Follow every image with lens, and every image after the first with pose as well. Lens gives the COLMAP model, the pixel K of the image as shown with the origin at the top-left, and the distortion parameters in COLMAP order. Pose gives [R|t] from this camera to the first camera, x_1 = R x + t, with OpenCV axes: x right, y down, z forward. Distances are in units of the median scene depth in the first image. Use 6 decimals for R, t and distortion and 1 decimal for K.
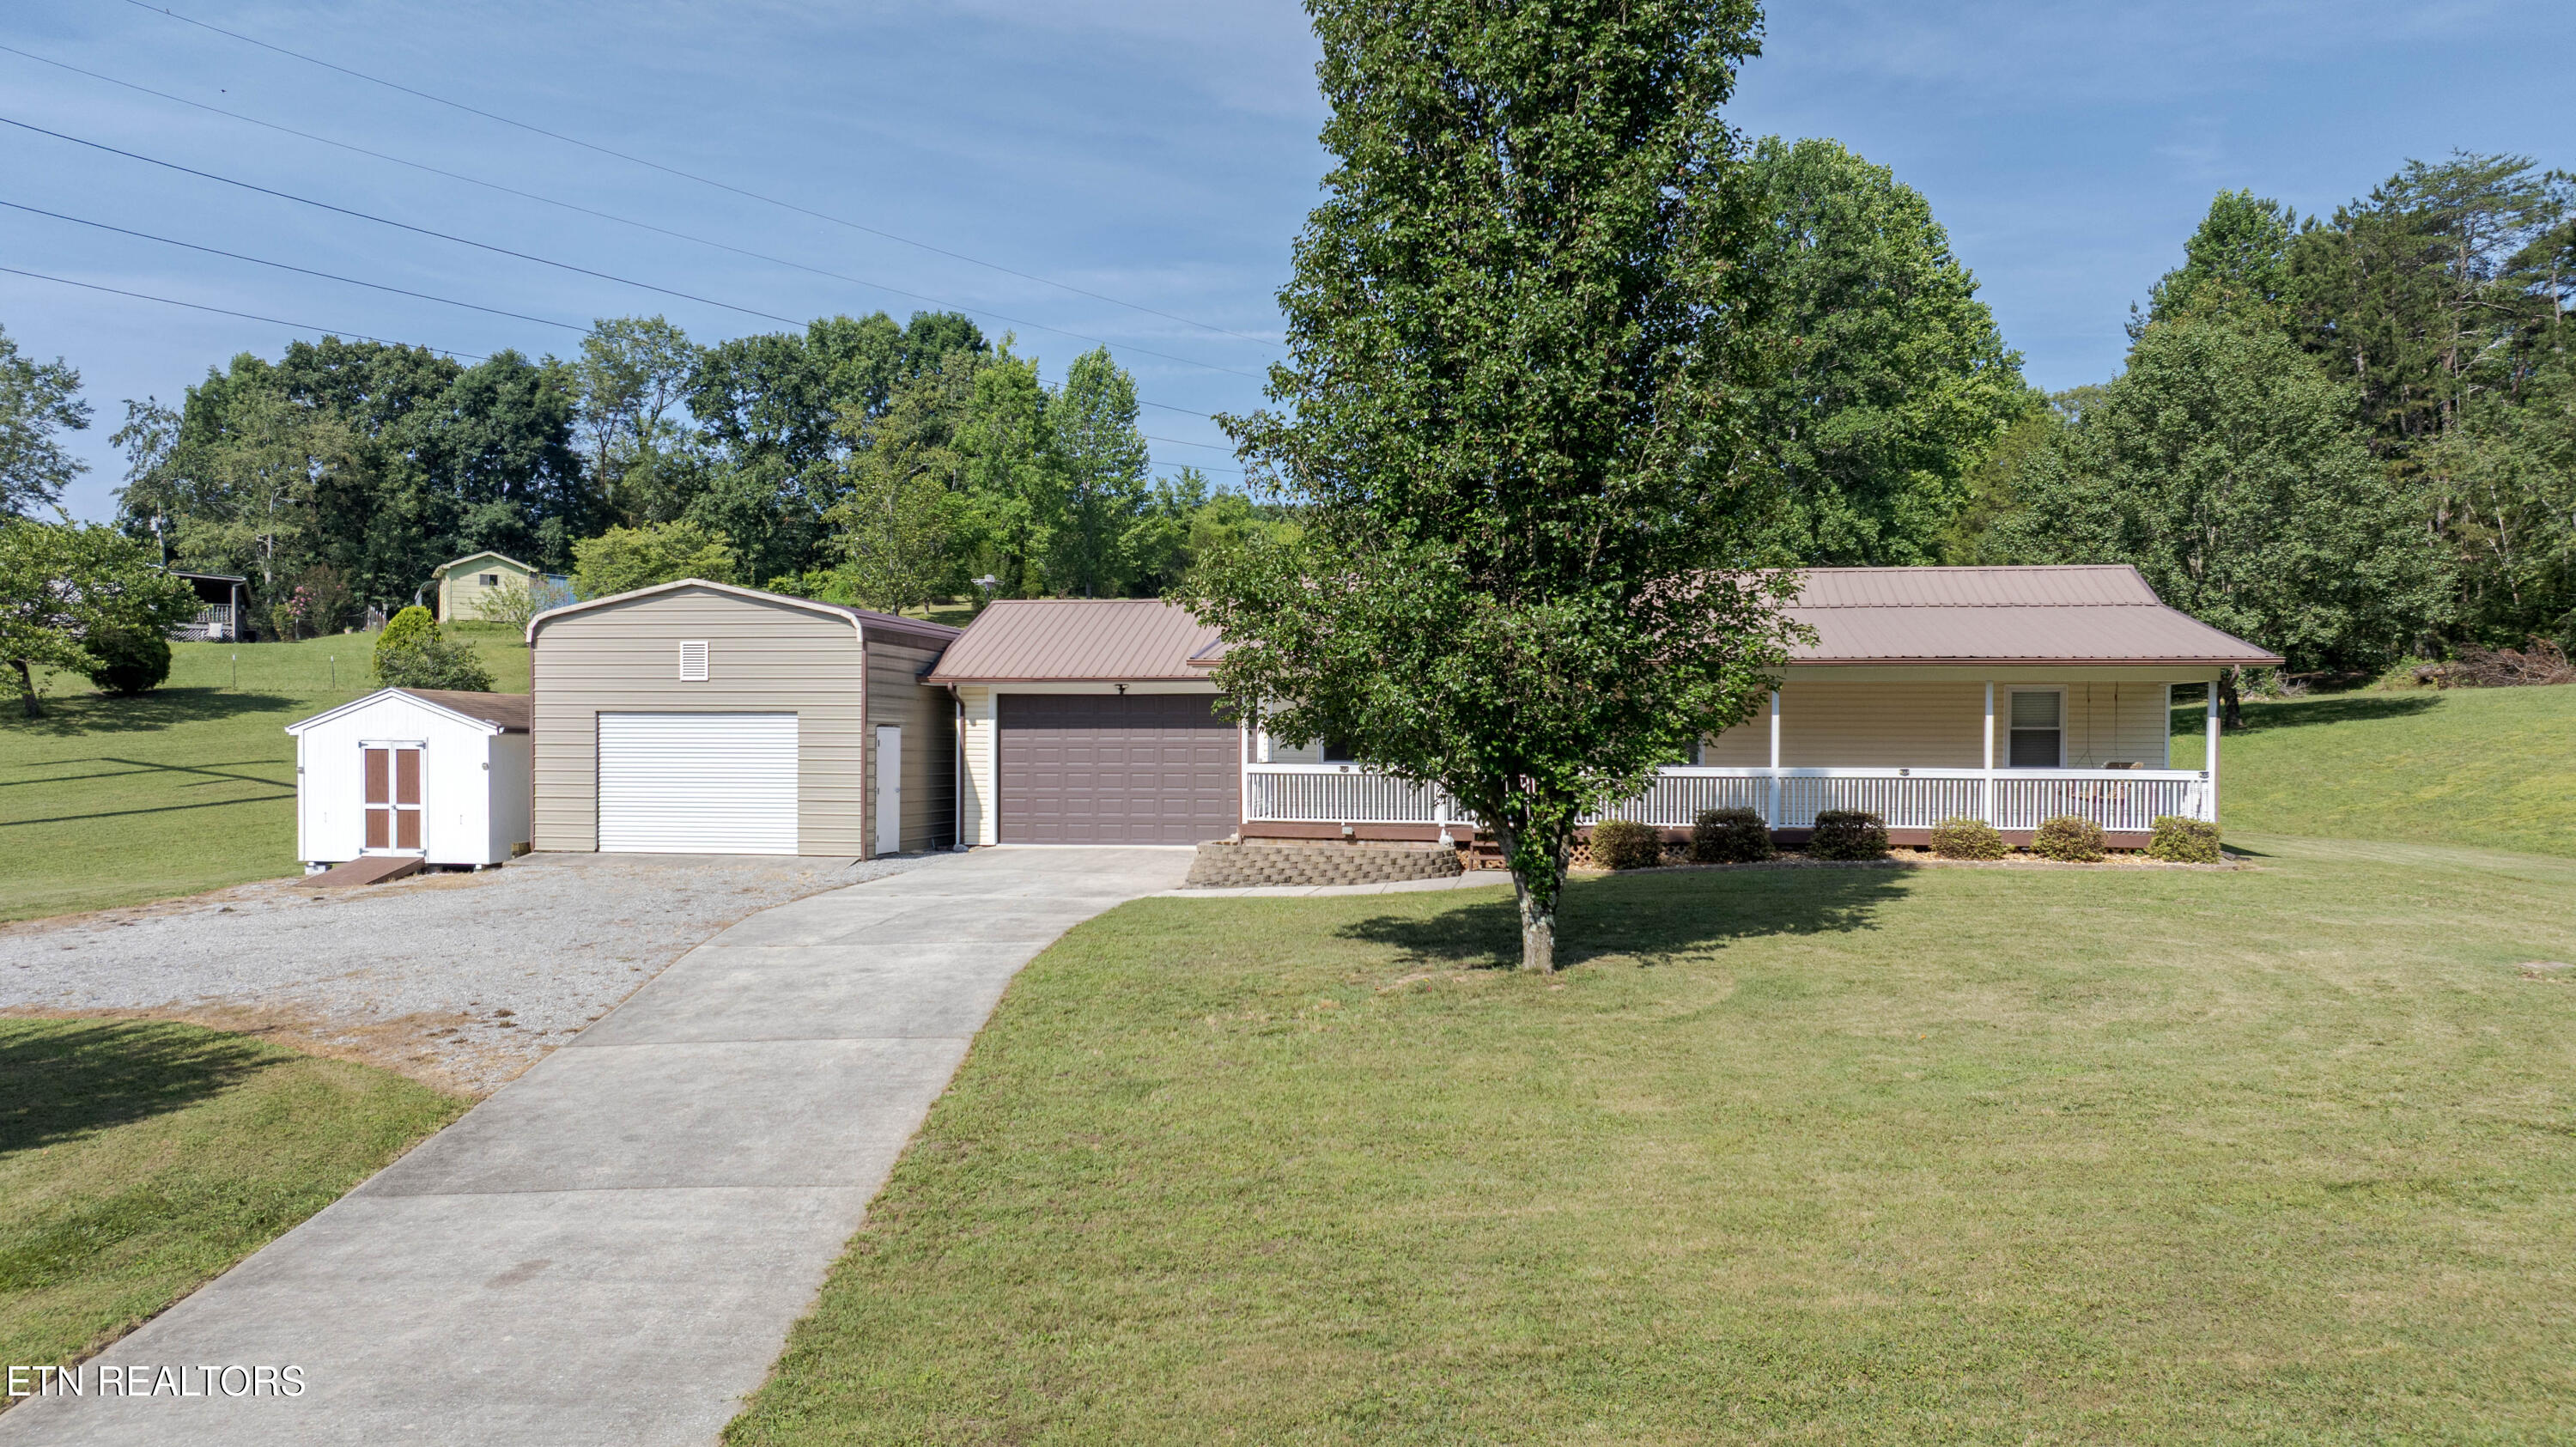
lens RADIAL K [[1789.7, 0, 1288.0], [0, 1789.7, 723.5], [0, 0, 1]] dist [0.001248, 0.001754]
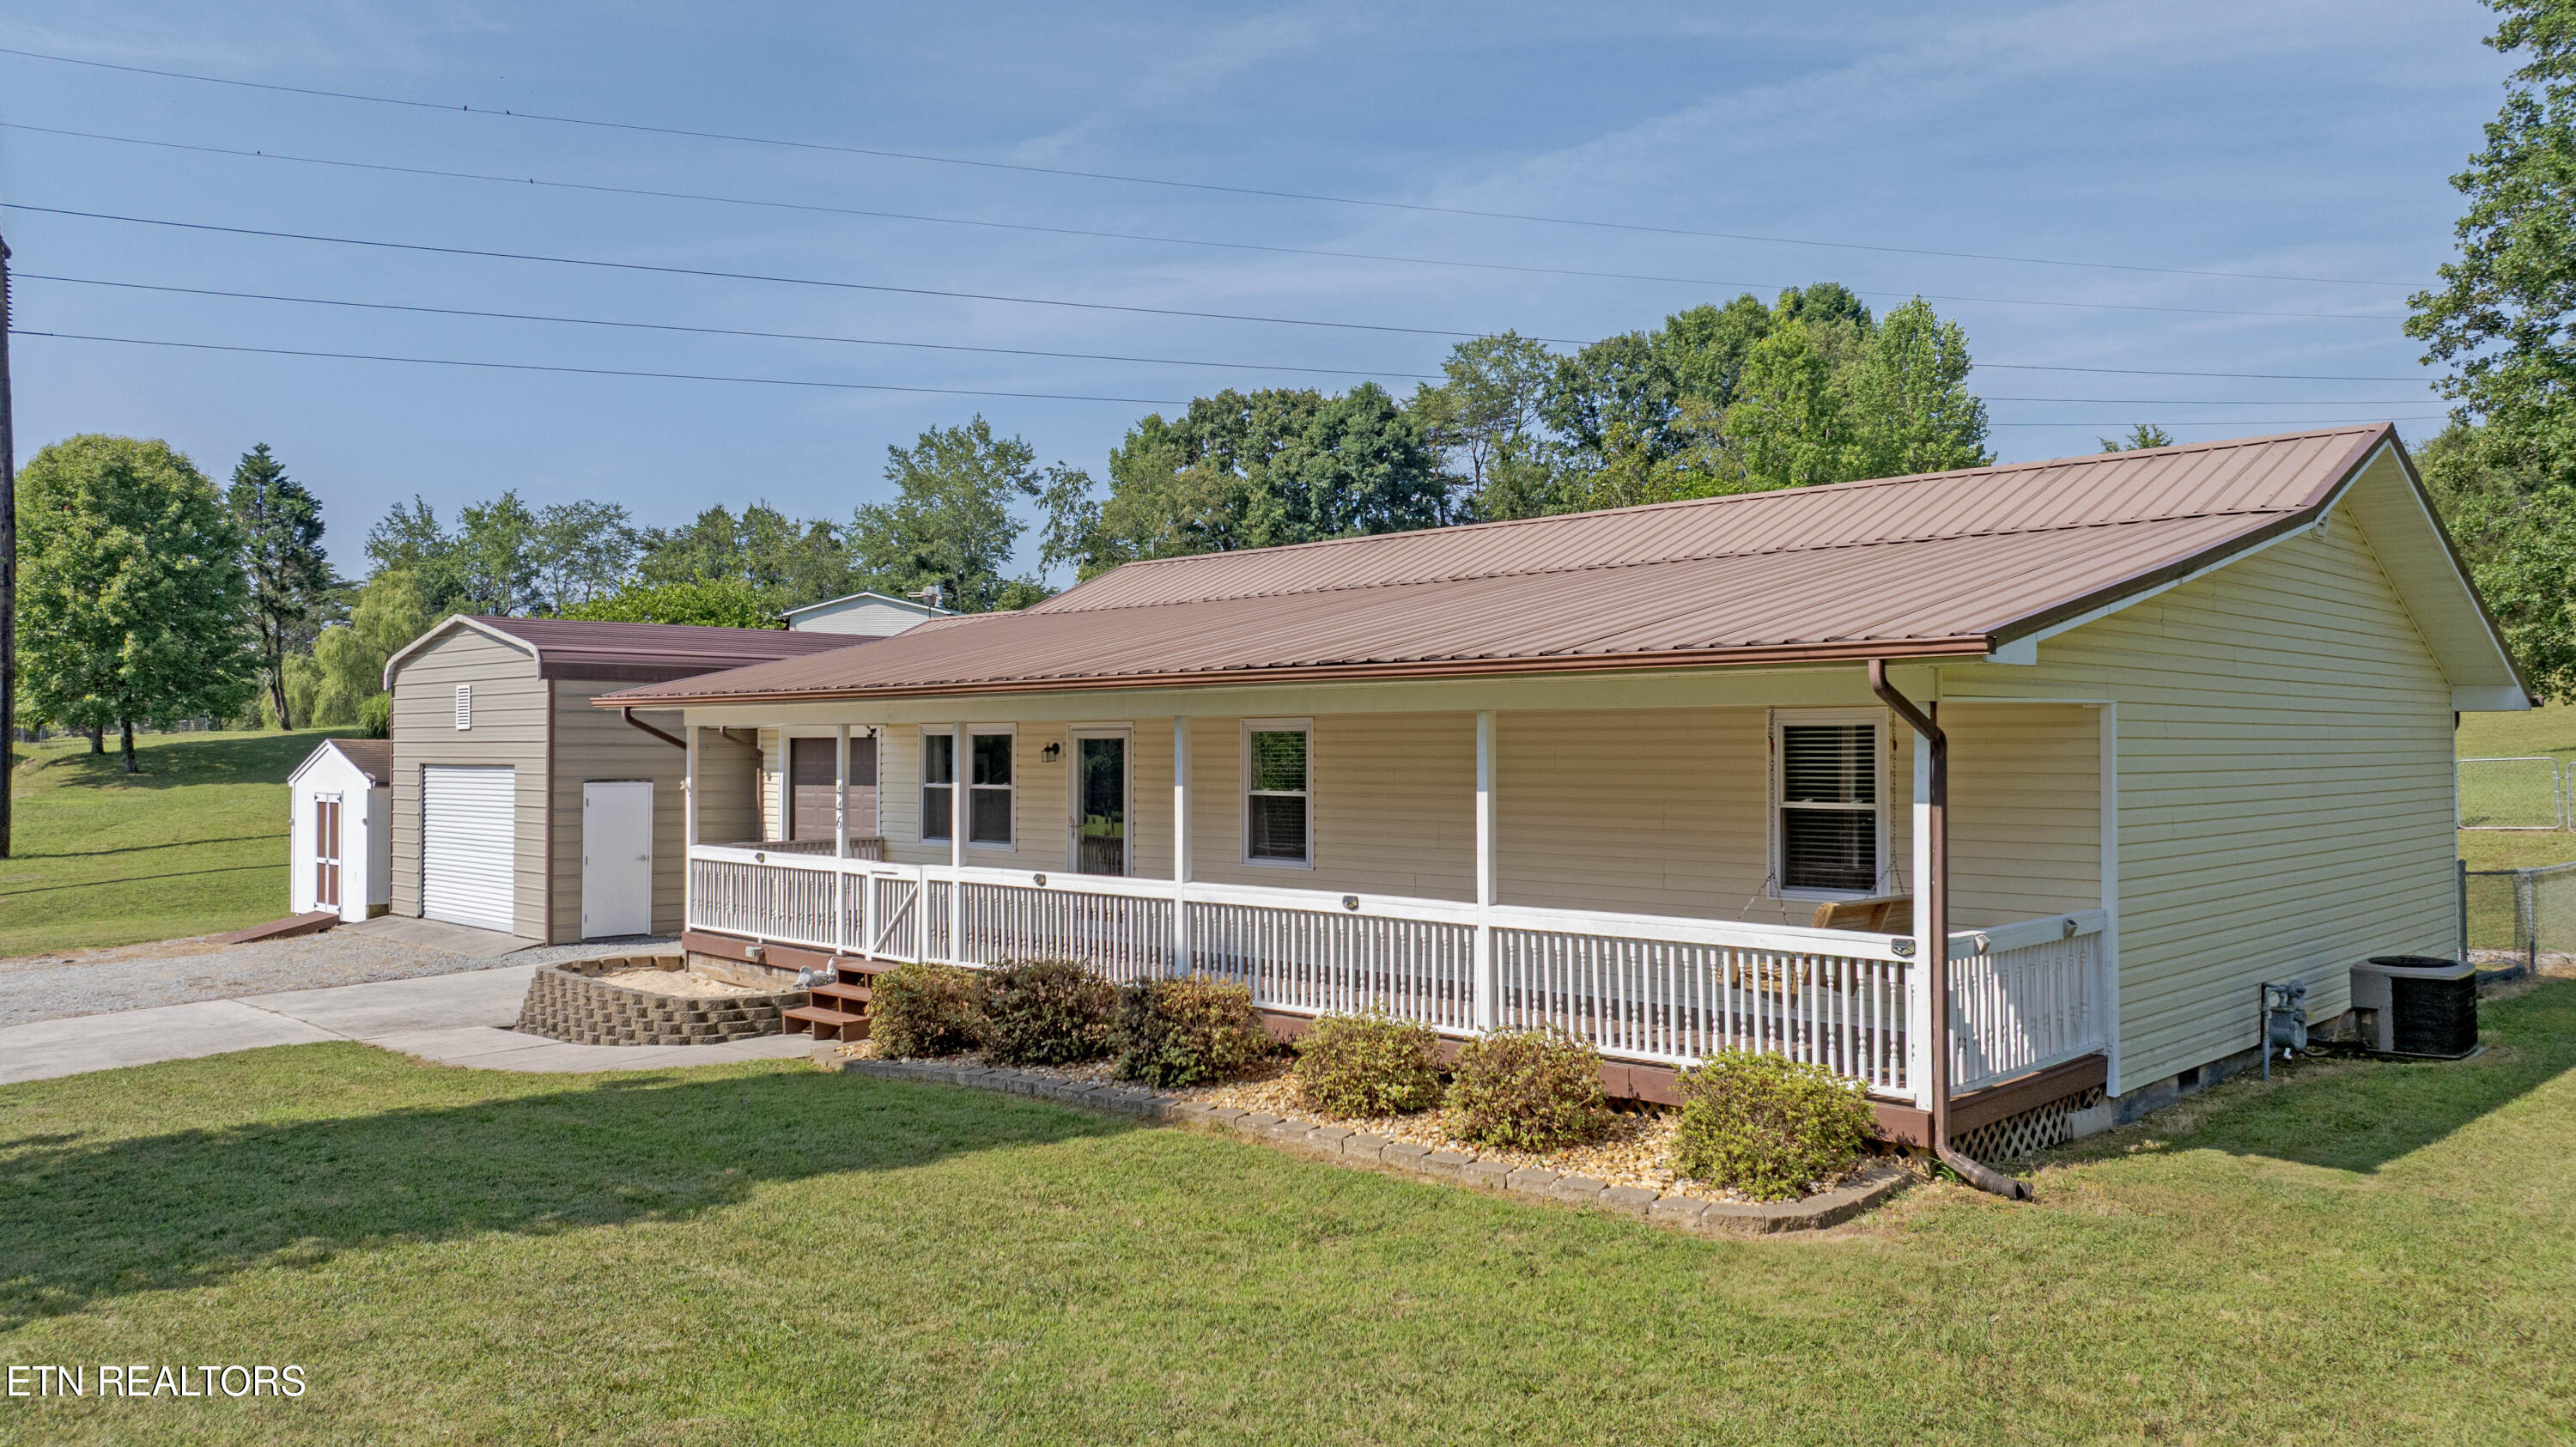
lens RADIAL K [[1807.6, 0, 1298.1], [0, 1807.6, 749.7], [0, 0, 1]] dist [-0.004195, 0.002861]
pose [[0.837623, -0.008033, -0.546189, 0.110977], [0.013492, 0.999891, 0.005985, -0.003099], [0.546082, -0.012382, 0.837640, 0.109498]]
